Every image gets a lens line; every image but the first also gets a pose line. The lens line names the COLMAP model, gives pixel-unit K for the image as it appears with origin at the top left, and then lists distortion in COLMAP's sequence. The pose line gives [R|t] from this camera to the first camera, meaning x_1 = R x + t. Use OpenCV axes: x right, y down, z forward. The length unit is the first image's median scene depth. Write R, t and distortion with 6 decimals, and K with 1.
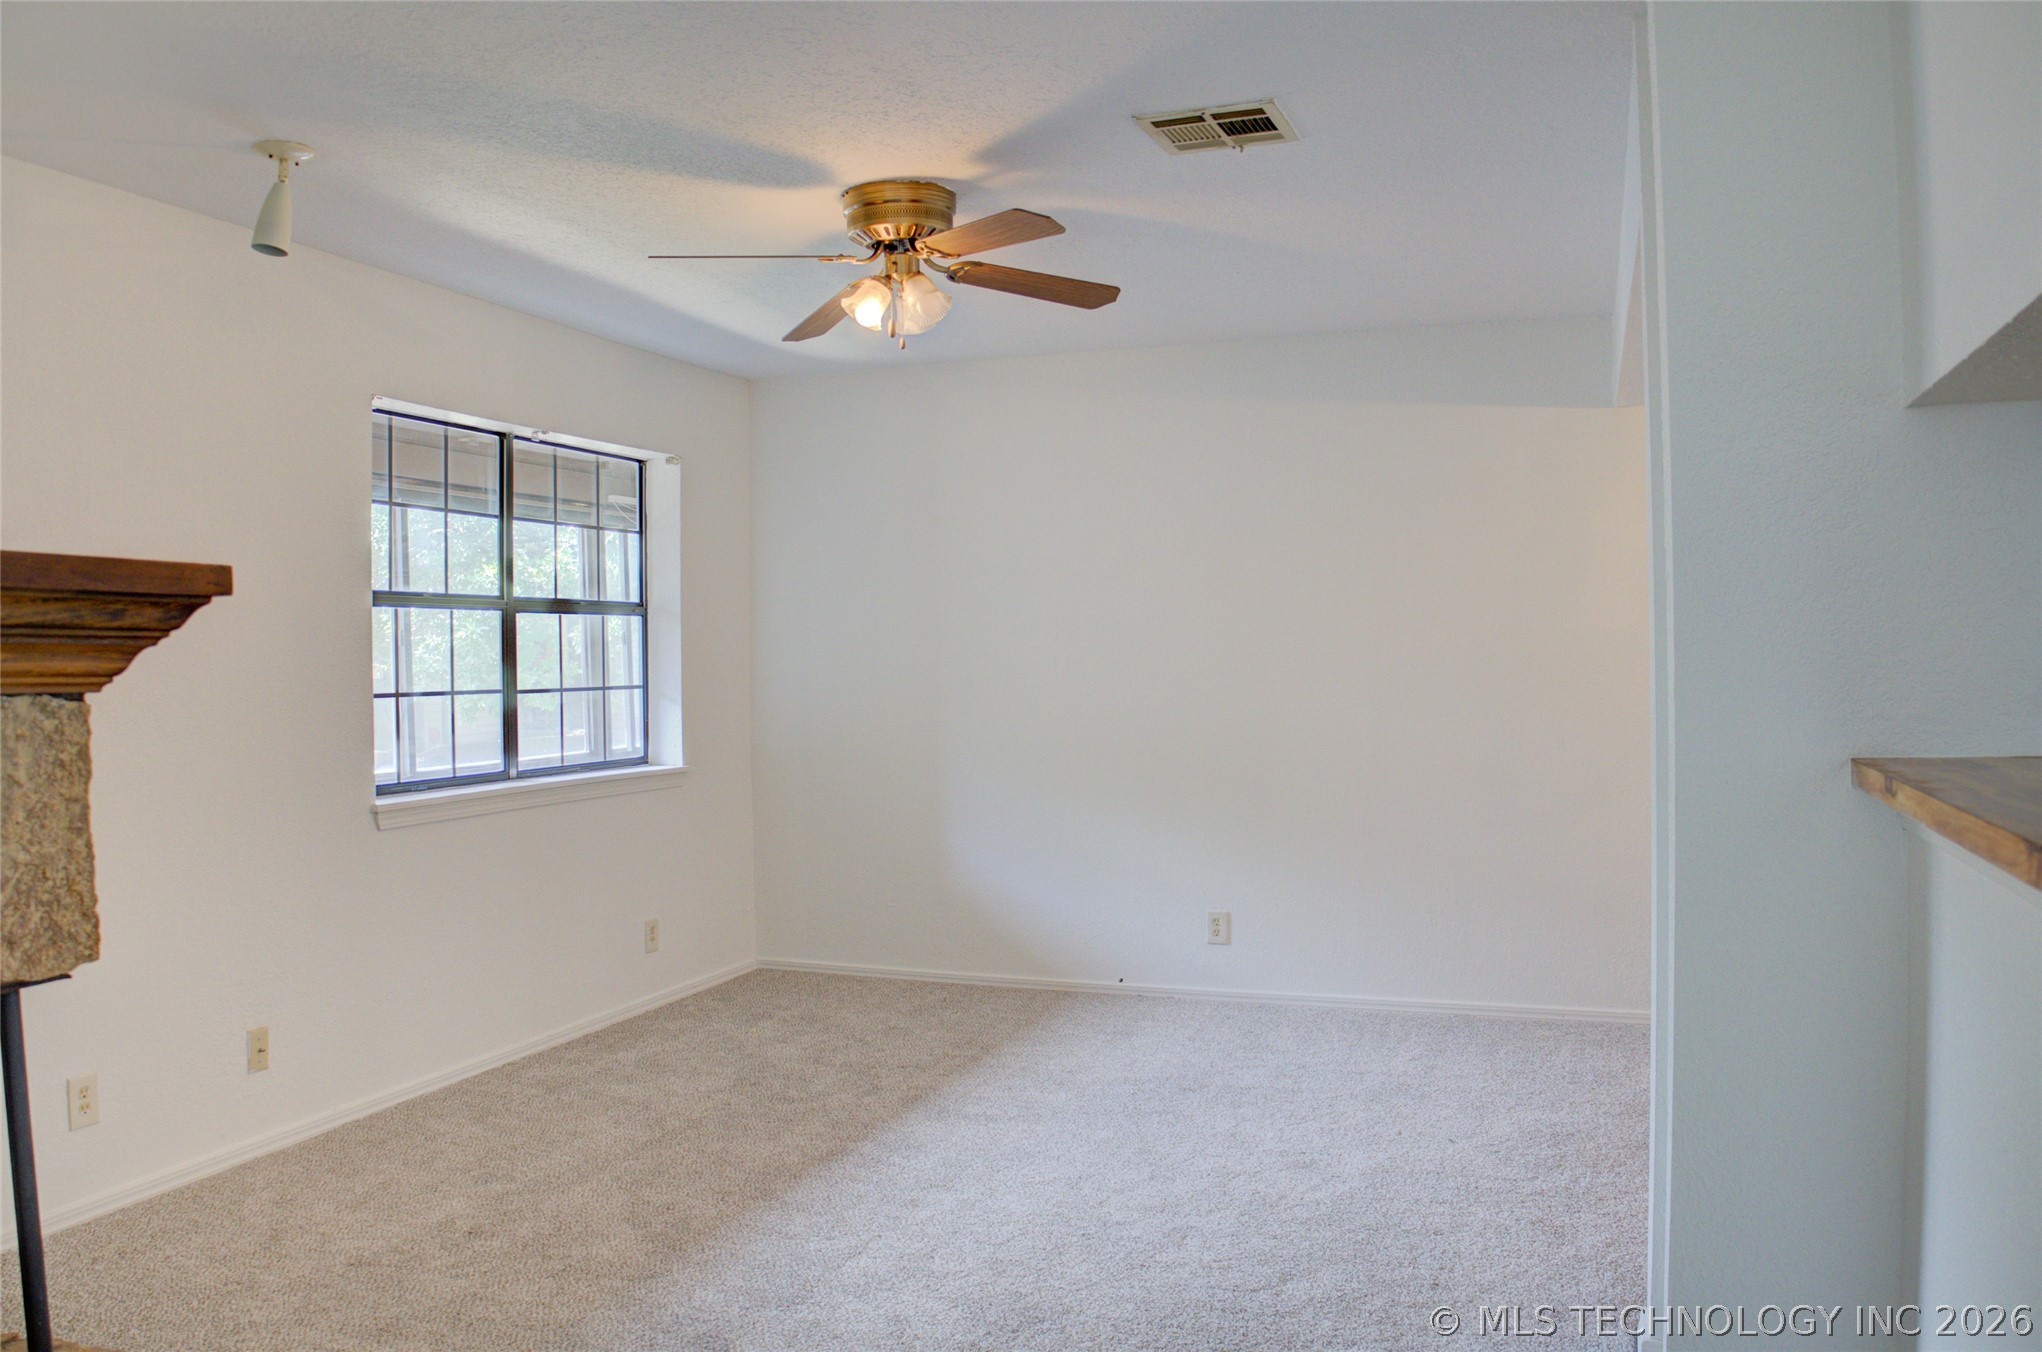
lens RADIAL K [[1460.4, 0, 1030.3], [0, 1460.4, 677.4], [0, 0, 1]] dist [-0.120388, 0.037265]
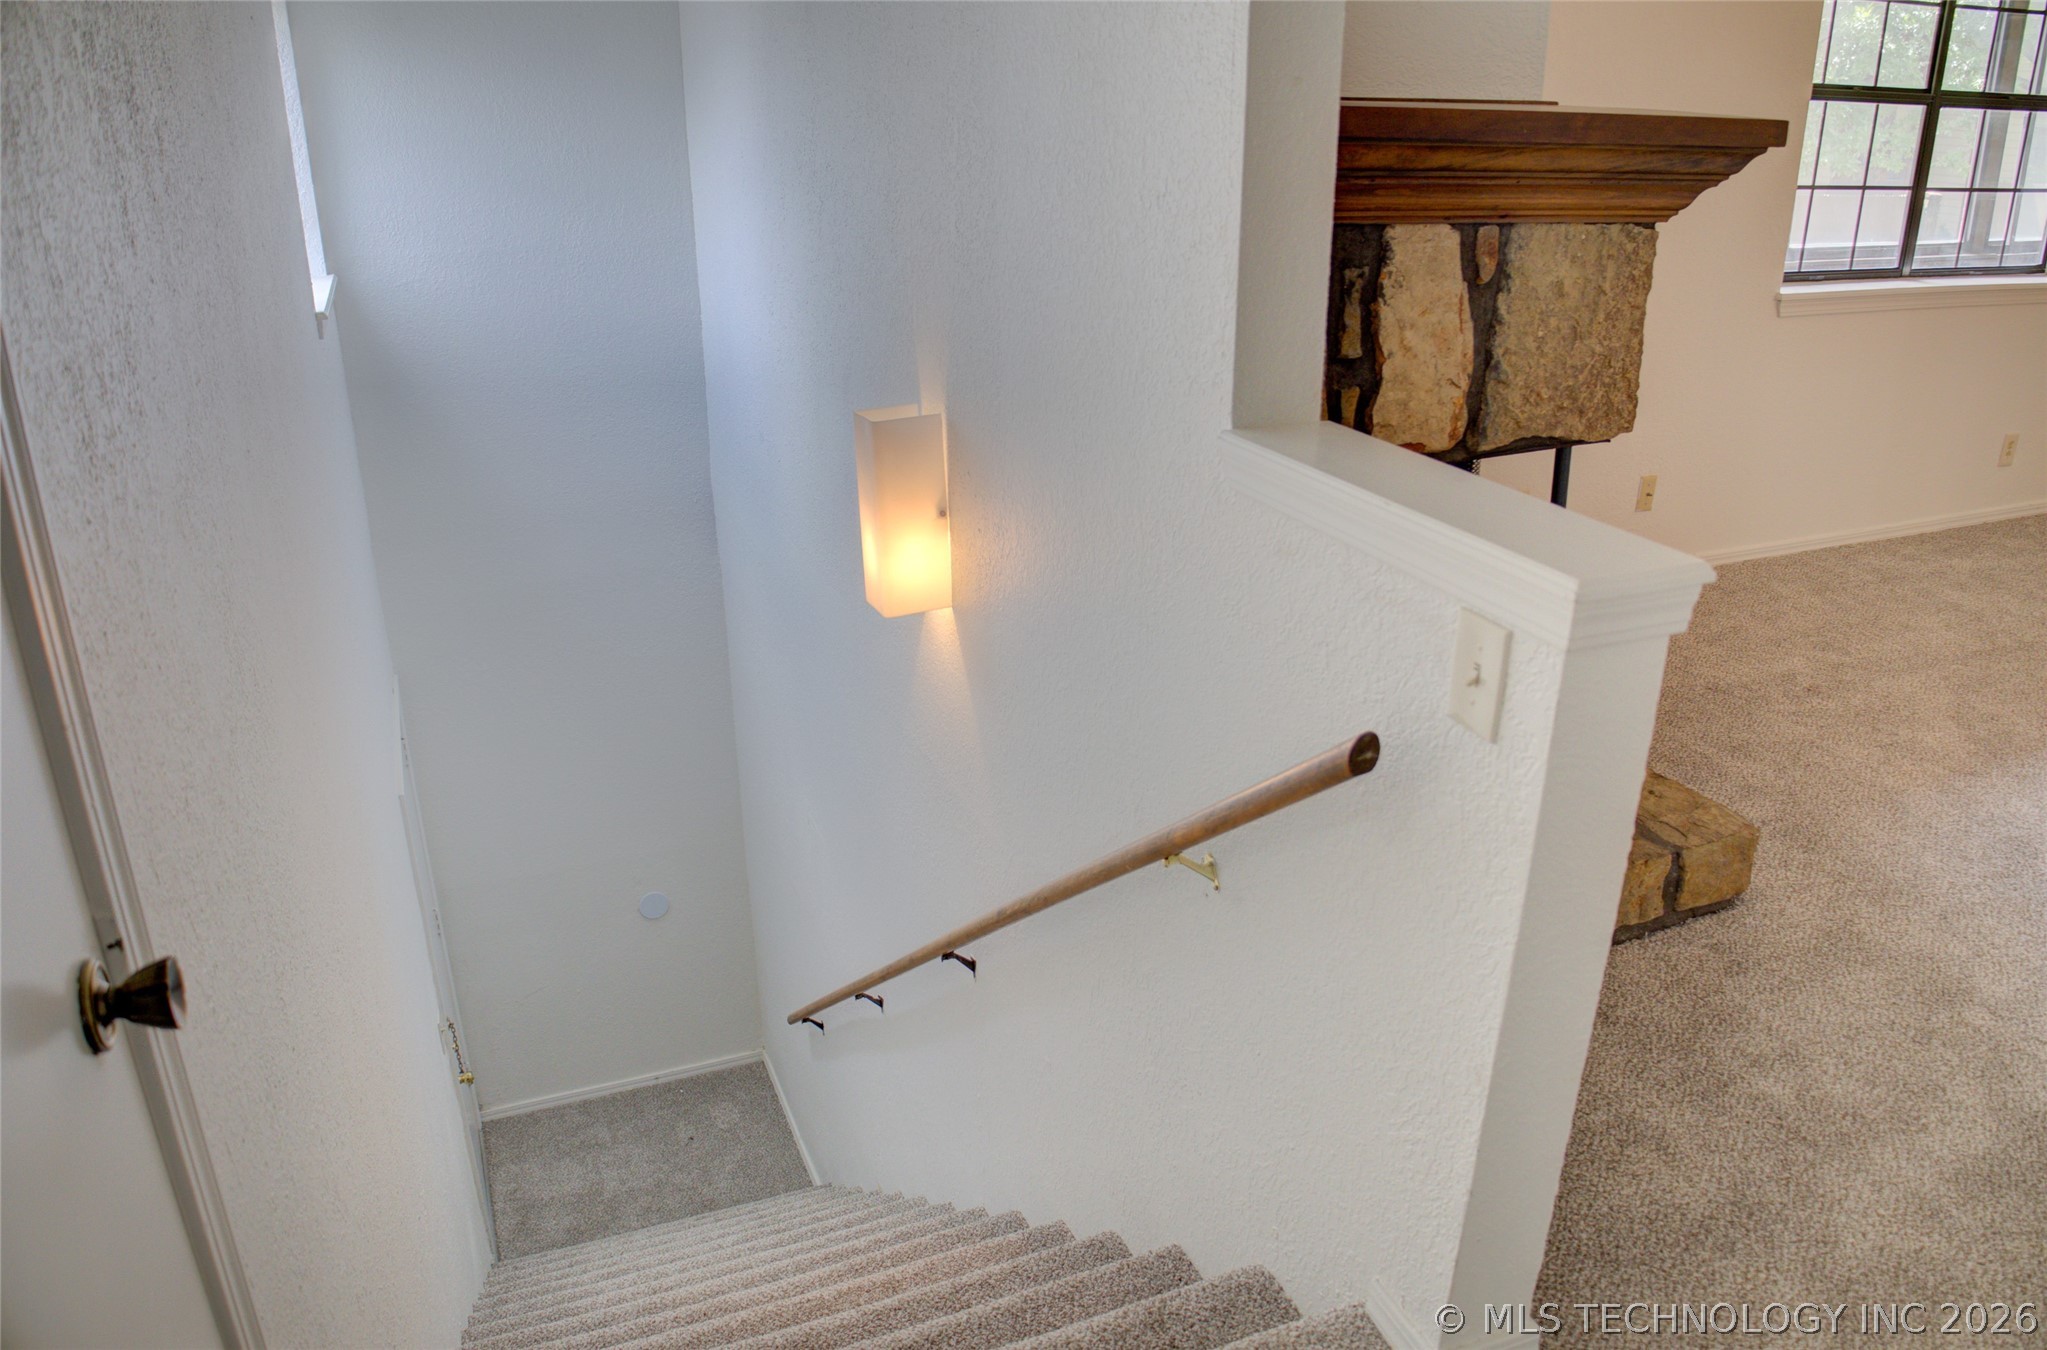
lens RADIAL K [[1464.0, 0, 1026.7], [0, 1464.0, 654.9], [0, 0, 1]] dist [-0.120388, 0.037265]
pose [[0.681428, 0.285645, -0.673842, -0.061695], [-0.012937, 0.925251, 0.379135, -0.068398], [0.731771, -0.249635, 0.634187, -0.209851]]
